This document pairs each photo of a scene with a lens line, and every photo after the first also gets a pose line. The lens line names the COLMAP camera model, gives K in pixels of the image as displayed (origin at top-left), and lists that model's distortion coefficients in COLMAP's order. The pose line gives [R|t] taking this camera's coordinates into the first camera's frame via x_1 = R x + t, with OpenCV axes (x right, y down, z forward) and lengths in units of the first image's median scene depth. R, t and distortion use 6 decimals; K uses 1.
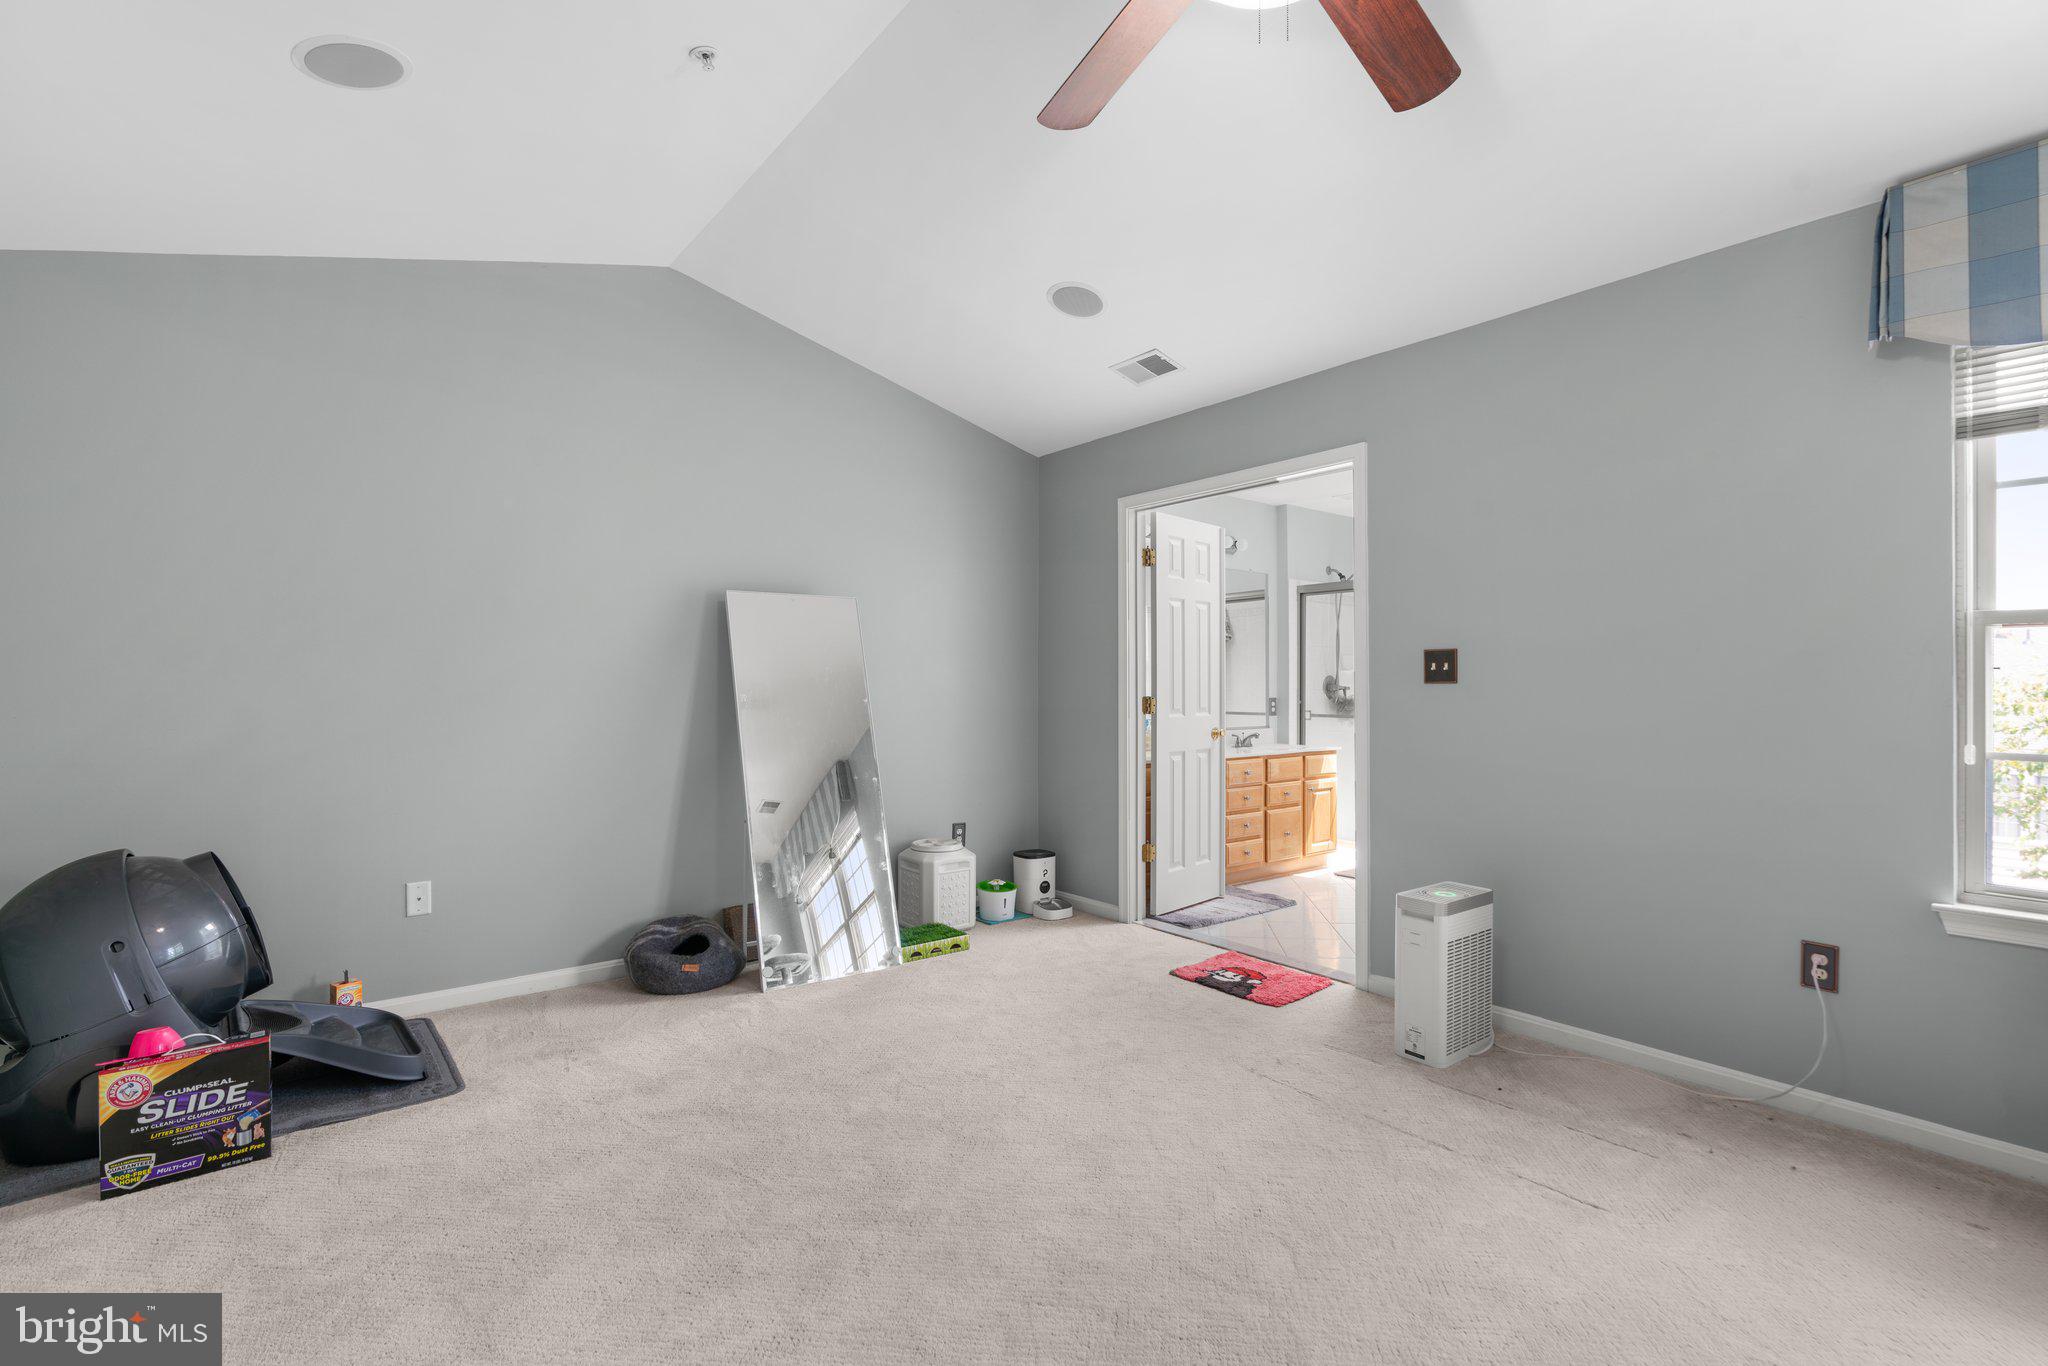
lens RADIAL K [[924.3, 0, 1018.8], [0, 924.3, 681.9], [0, 0, 1]] dist [-0.004043, 0.001906]
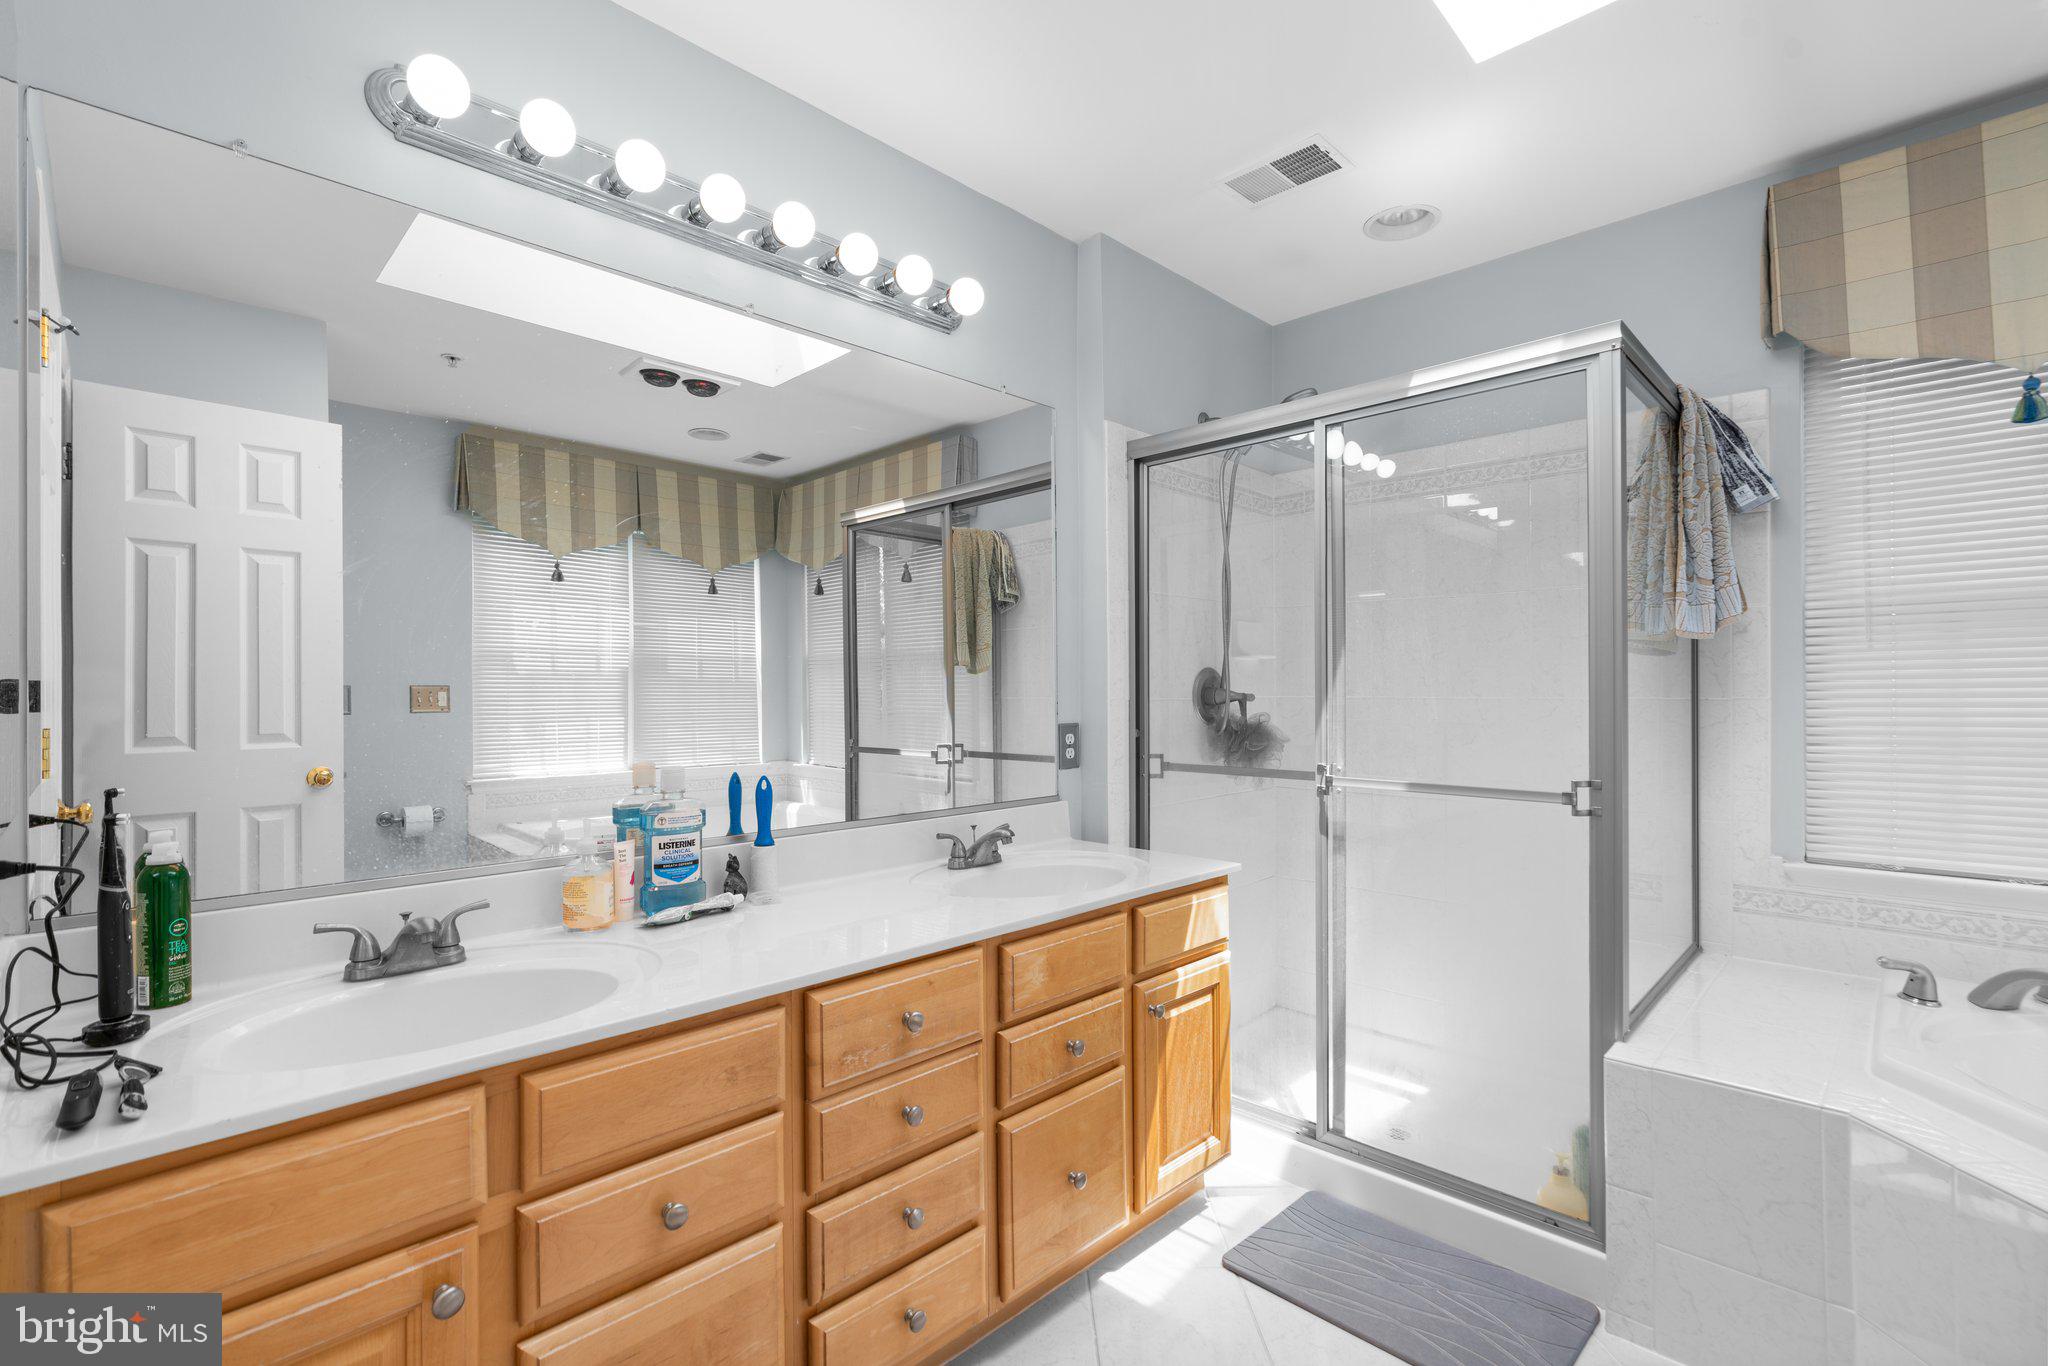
lens RADIAL K [[924.3, 0, 1021.6], [0, 924.3, 683.0], [0, 0, 1]] dist [-0.004043, 0.001906]
pose [[0.992306, -0.005190, 0.123700, 0.221931], [0.005803, 0.999973, -0.004591, 0.001949], [-0.123672, 0.005273, 0.992309, 0.658542]]
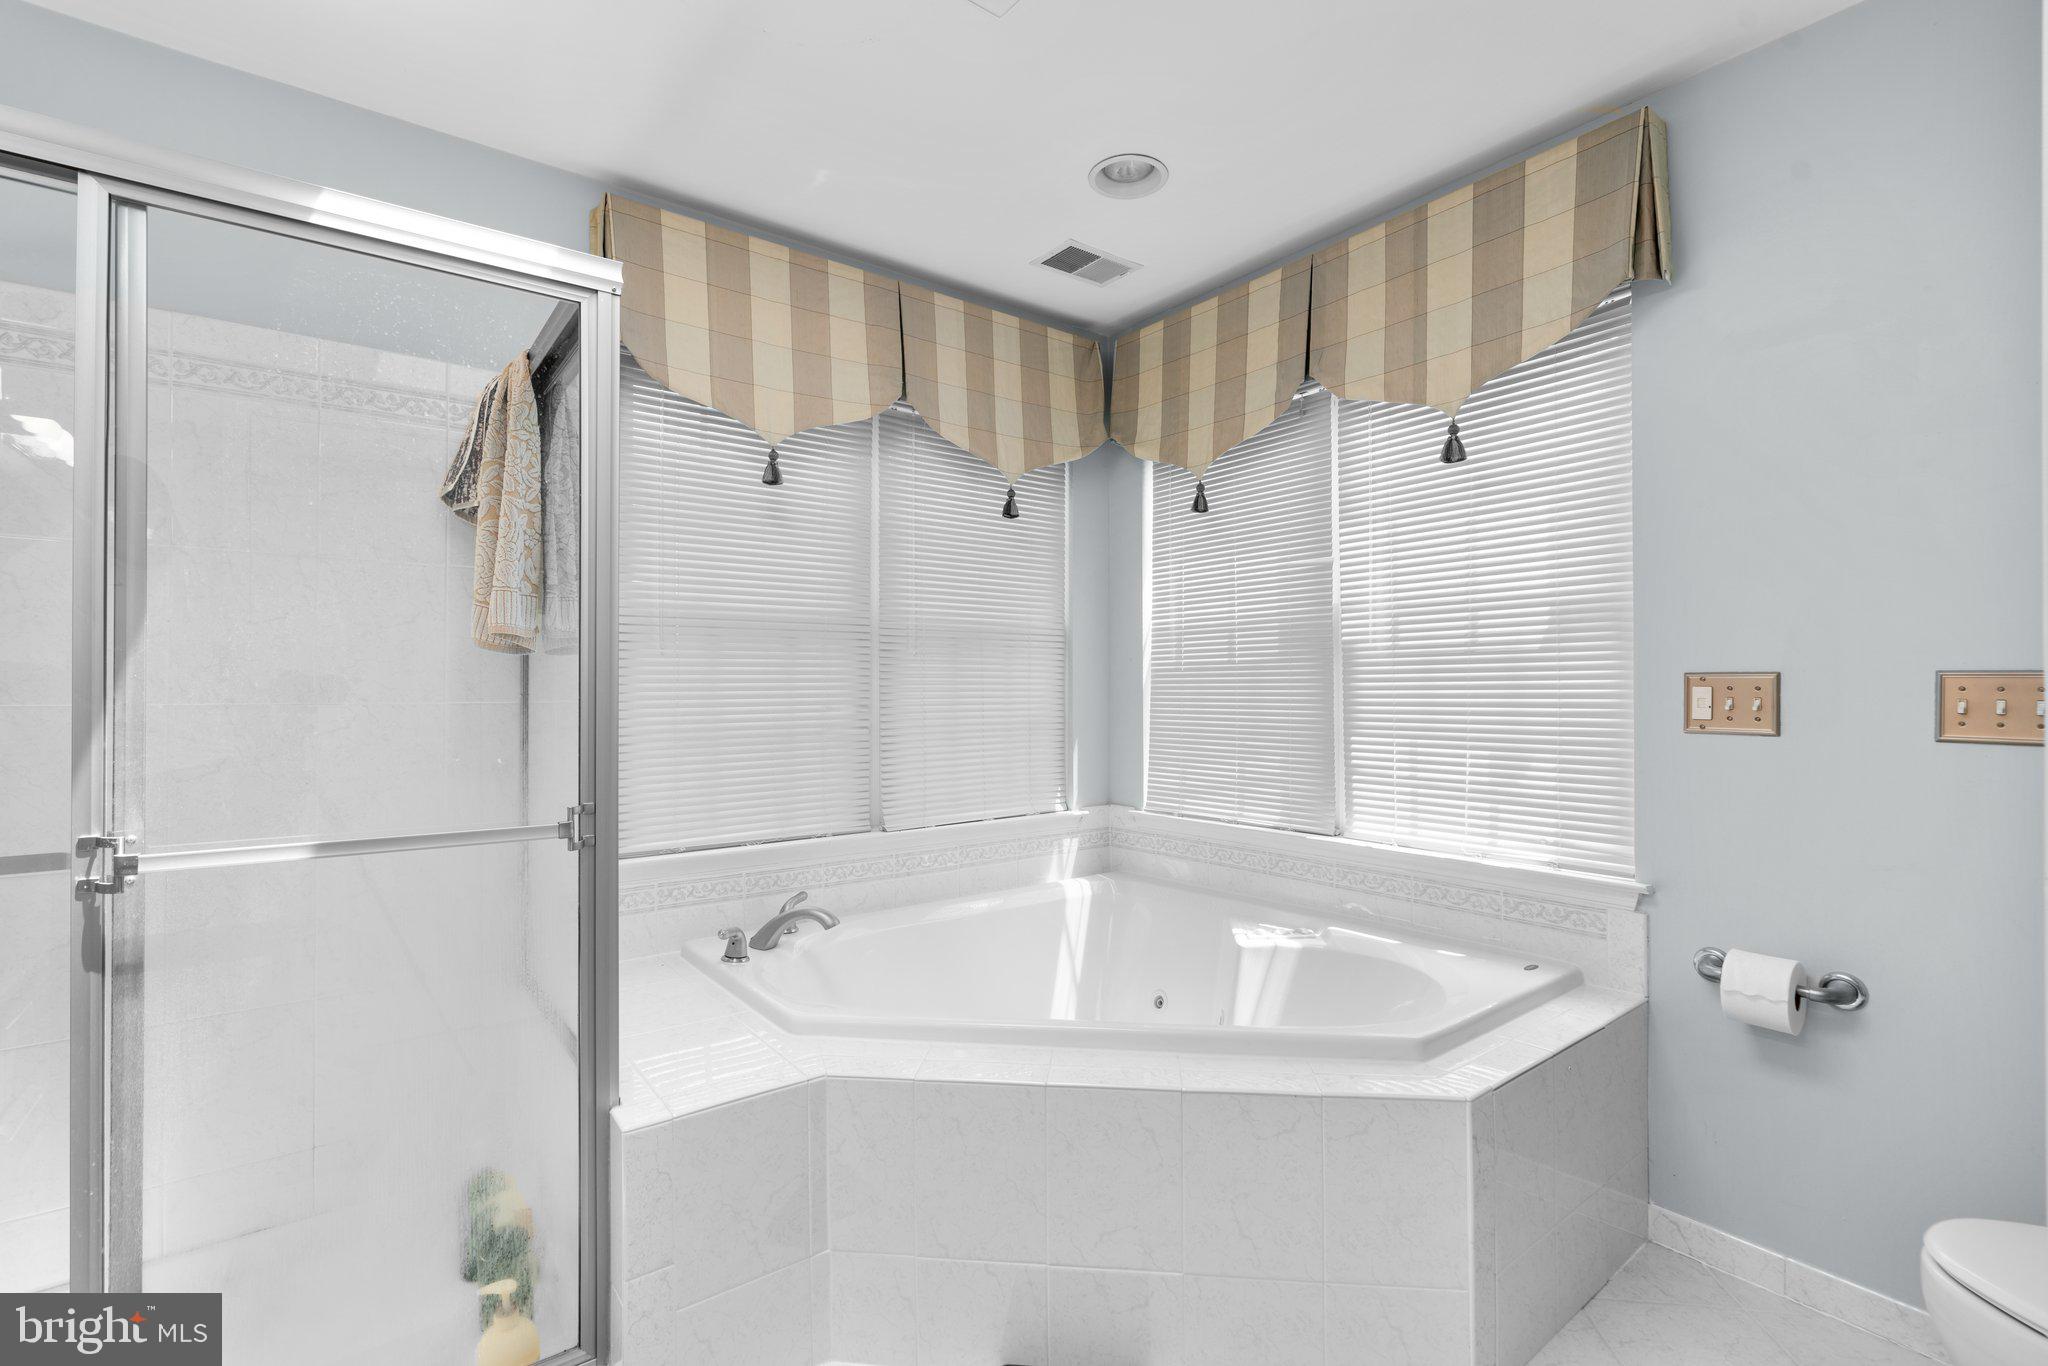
lens RADIAL K [[924.3, 0, 1016.0], [0, 924.3, 686.0], [0, 0, 1]] dist [-0.004043, 0.001906]
pose [[0.033346, 0.001092, 0.999443, 0.200362], [-0.000031, 0.999999, -0.001091, 0.002183], [-0.999444, 0.000005, 0.033346, 0.809477]]
